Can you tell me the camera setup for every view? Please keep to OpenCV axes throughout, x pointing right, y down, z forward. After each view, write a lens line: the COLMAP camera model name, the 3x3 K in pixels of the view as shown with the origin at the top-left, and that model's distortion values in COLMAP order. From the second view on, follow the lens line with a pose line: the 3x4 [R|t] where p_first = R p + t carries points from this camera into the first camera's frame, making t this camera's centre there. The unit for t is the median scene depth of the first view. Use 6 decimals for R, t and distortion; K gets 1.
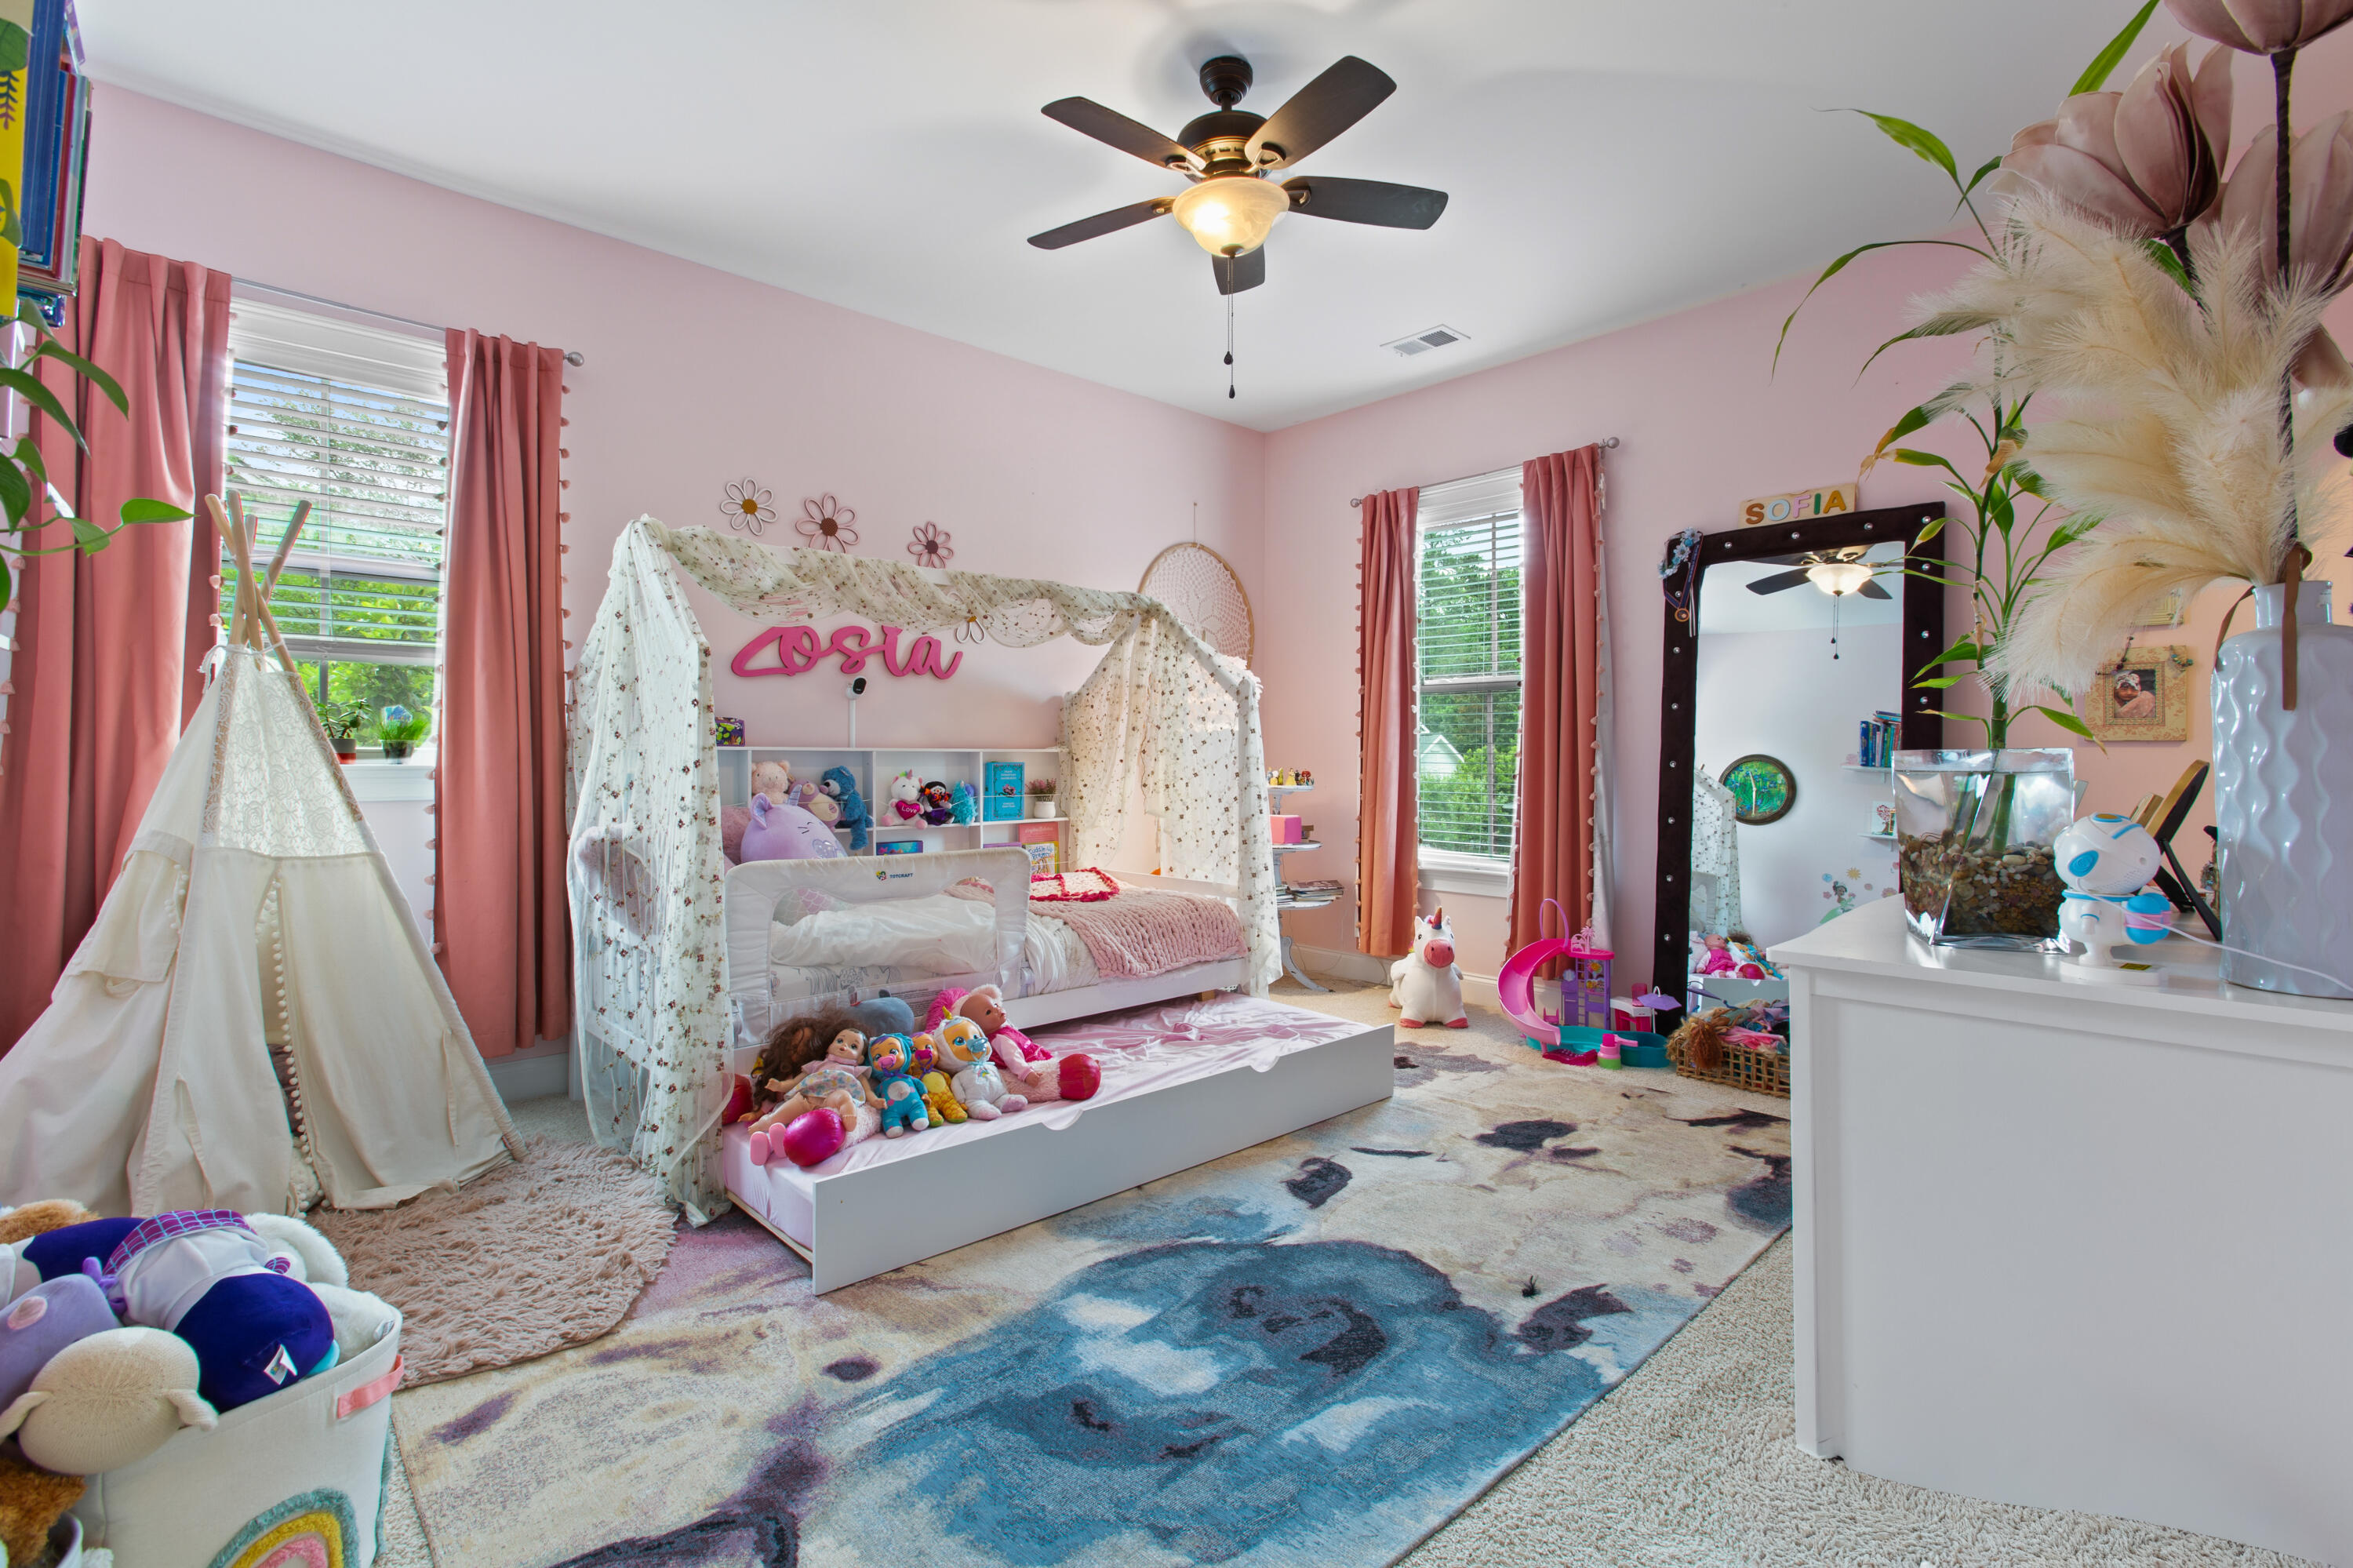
lens RADIAL K [[1065.3, 0, 1191.6], [0, 1065.3, 759.9], [0, 0, 1]] dist [-0.011900, 0.007218]
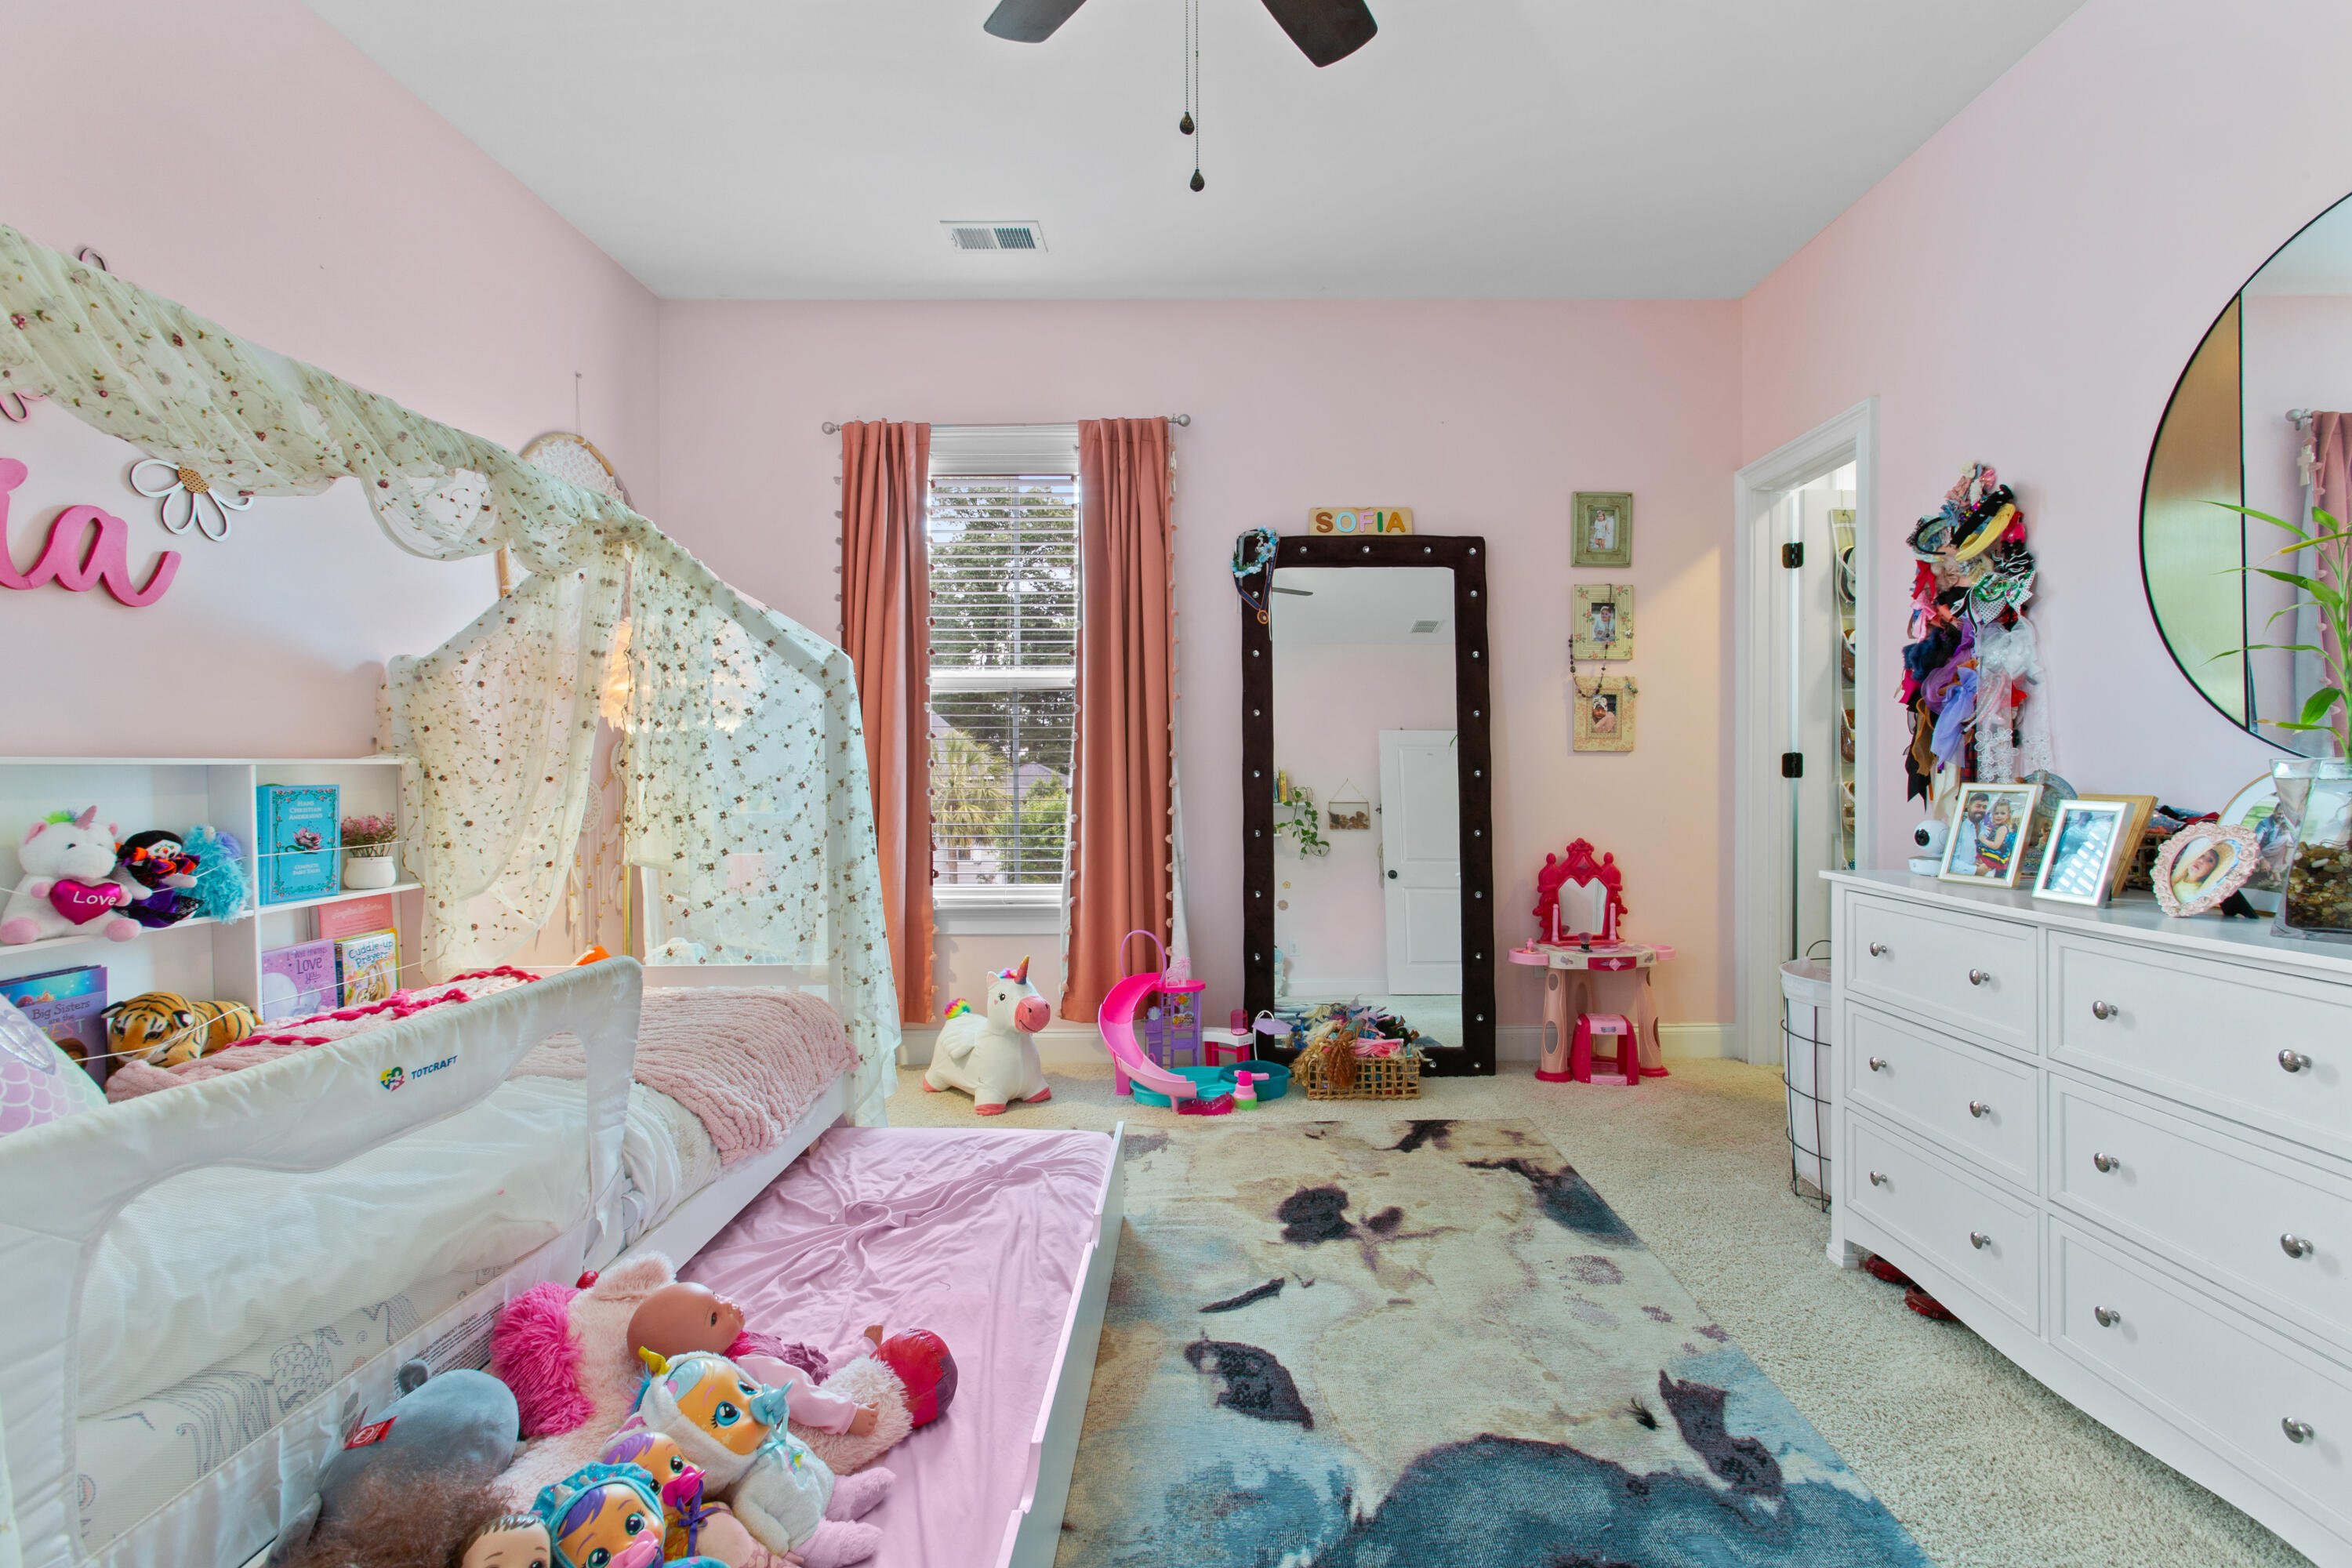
lens RADIAL K [[1064.8, 0, 1185.3], [0, 1064.8, 789.9], [0, 0, 1]] dist [-0.011900, 0.007218]
pose [[0.685113, -0.022195, 0.728099, -0.302816], [0.008913, 0.999716, 0.022088, -0.003662], [-0.728382, -0.008643, 0.685116, 0.418397]]
